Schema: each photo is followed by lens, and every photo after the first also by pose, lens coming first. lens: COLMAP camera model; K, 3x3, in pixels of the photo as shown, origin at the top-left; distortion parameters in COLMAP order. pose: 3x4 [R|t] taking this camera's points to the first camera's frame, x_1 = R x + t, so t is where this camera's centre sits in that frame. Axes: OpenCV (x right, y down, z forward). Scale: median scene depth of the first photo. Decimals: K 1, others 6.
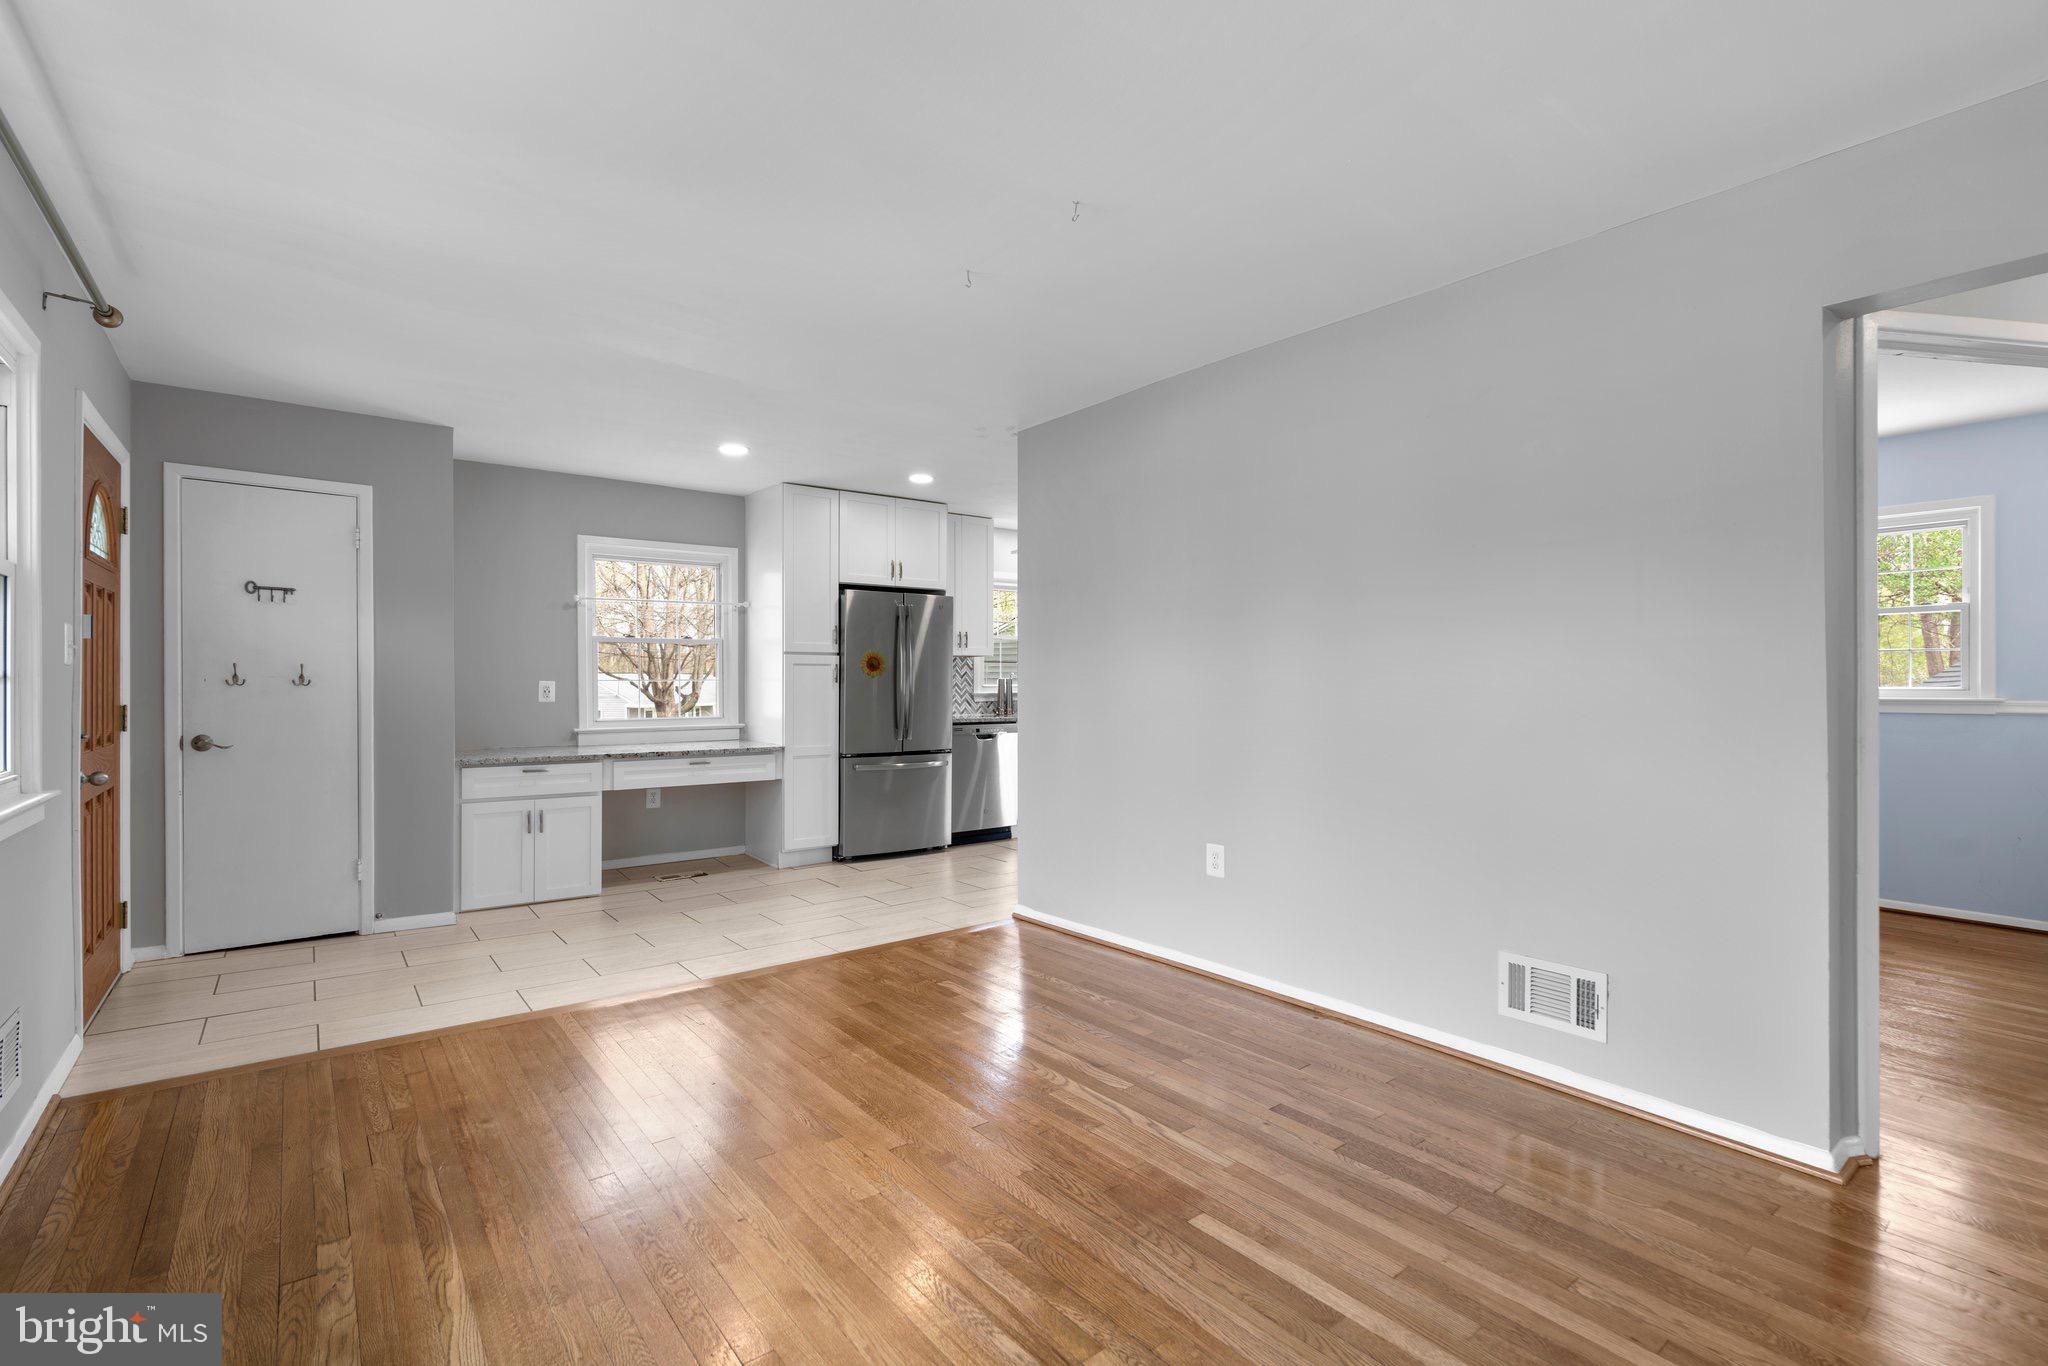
lens RADIAL K [[928.8, 0, 1031.0], [0, 928.8, 687.0], [0, 0, 1]] dist [-0.009736, 0.000624]
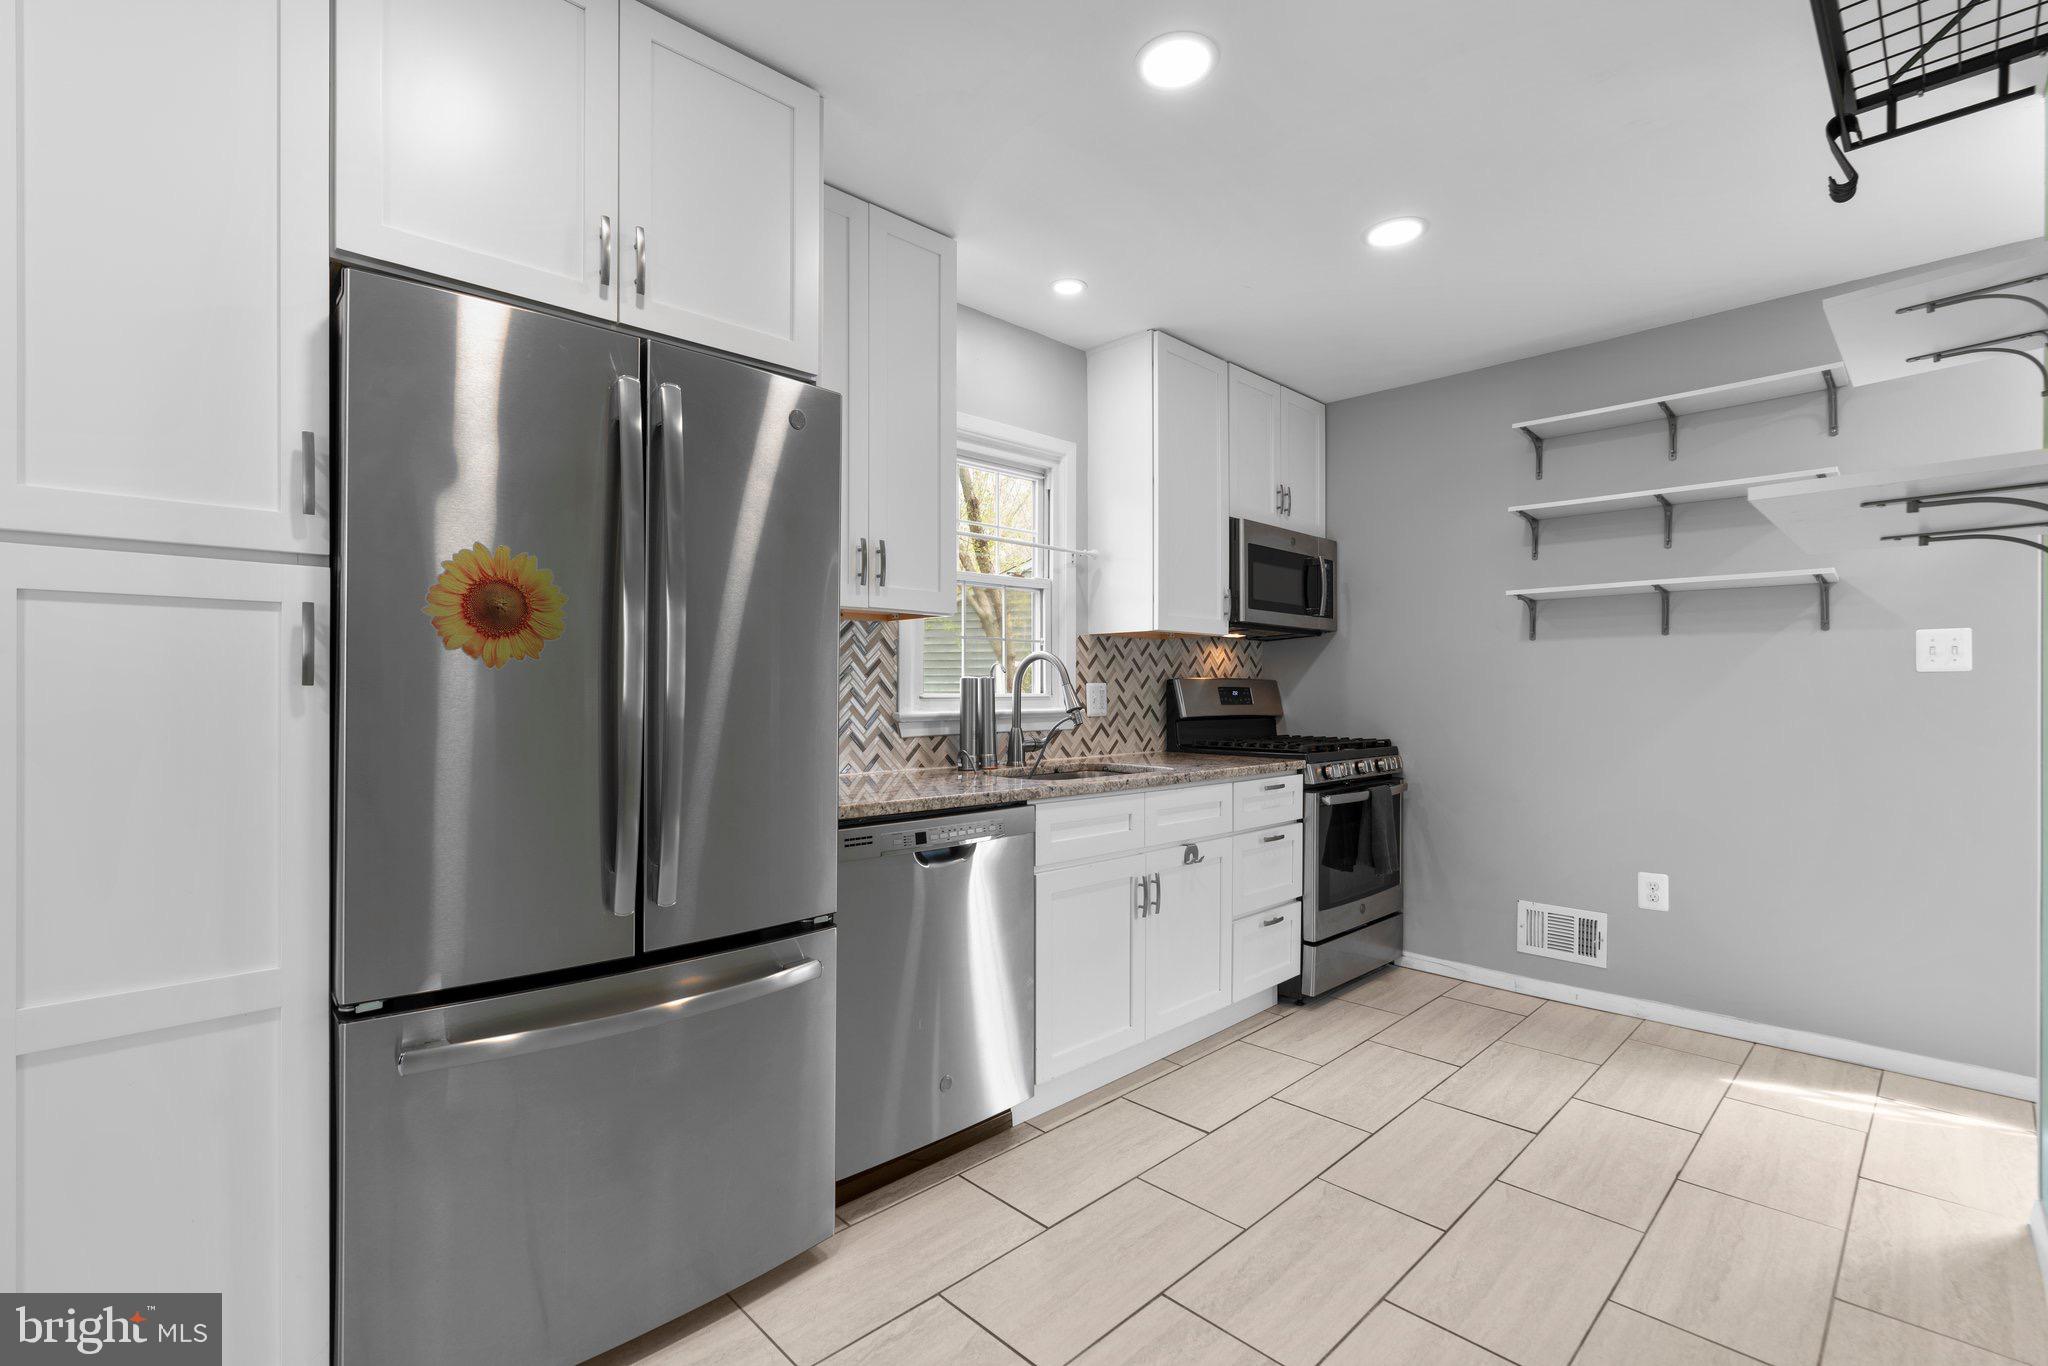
lens RADIAL K [[928.8, 0, 1014.4], [0, 928.8, 689.3], [0, 0, 1]] dist [-0.009736, 0.000624]
pose [[0.996165, 0.002571, 0.087459, -0.050800], [-0.002417, 0.999995, -0.001866, -0.003574], [-0.087464, 0.001647, 0.996166, 0.654030]]
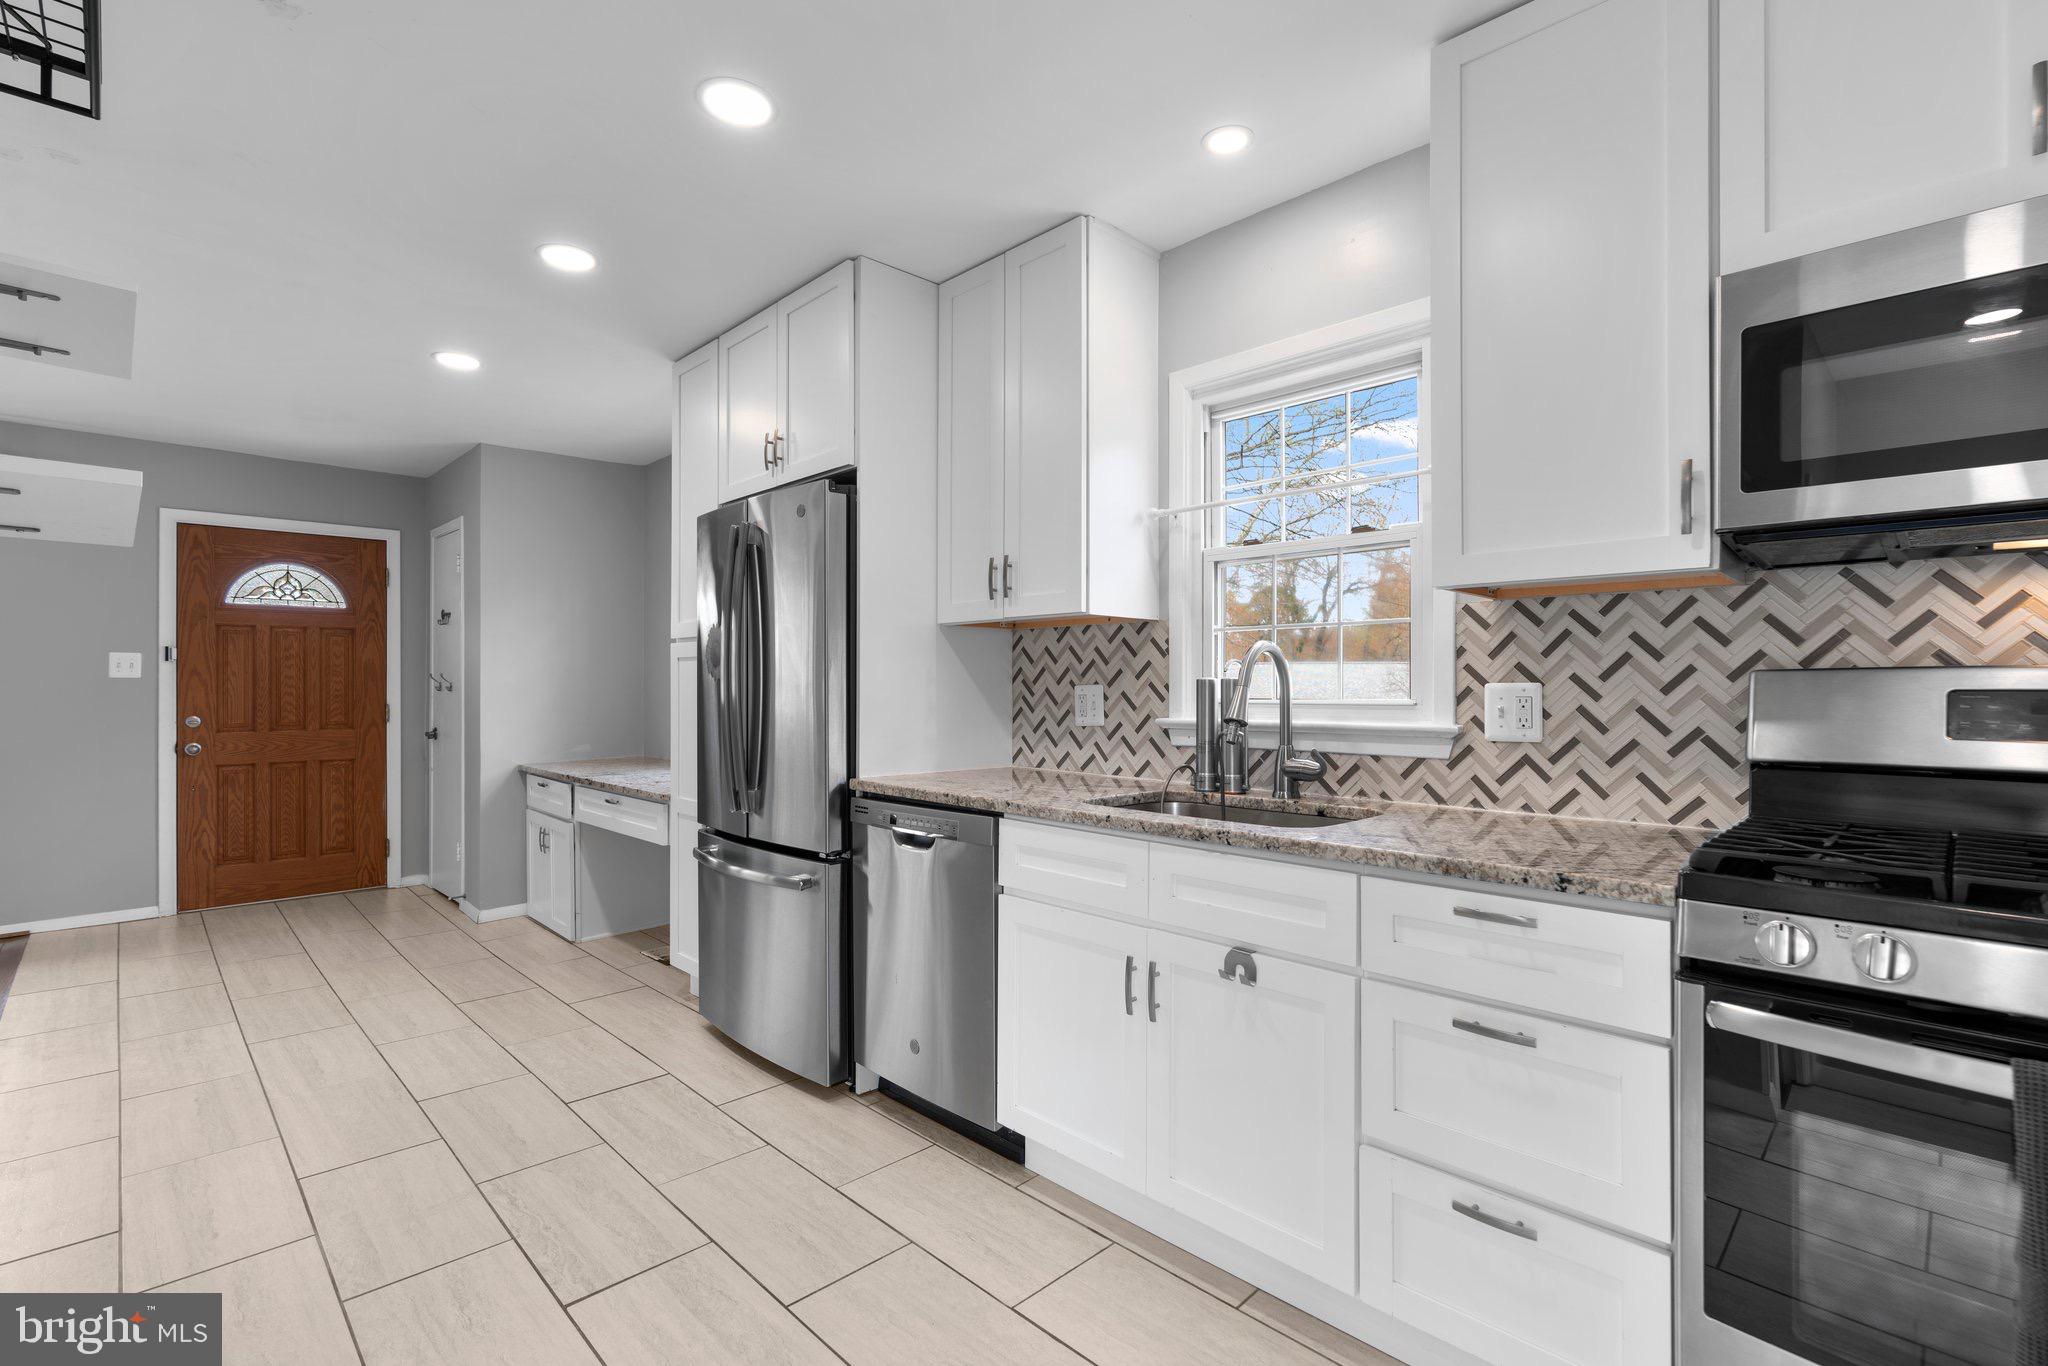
lens RADIAL K [[928.8, 0, 1021.0], [0, 928.8, 678.7], [0, 0, 1]] dist [-0.009736, 0.000624]
pose [[0.097244, -0.007069, -0.995235, 0.302967], [-0.001500, 0.999973, -0.007249, -0.006963], [0.995259, 0.002197, 0.097231, 0.970591]]
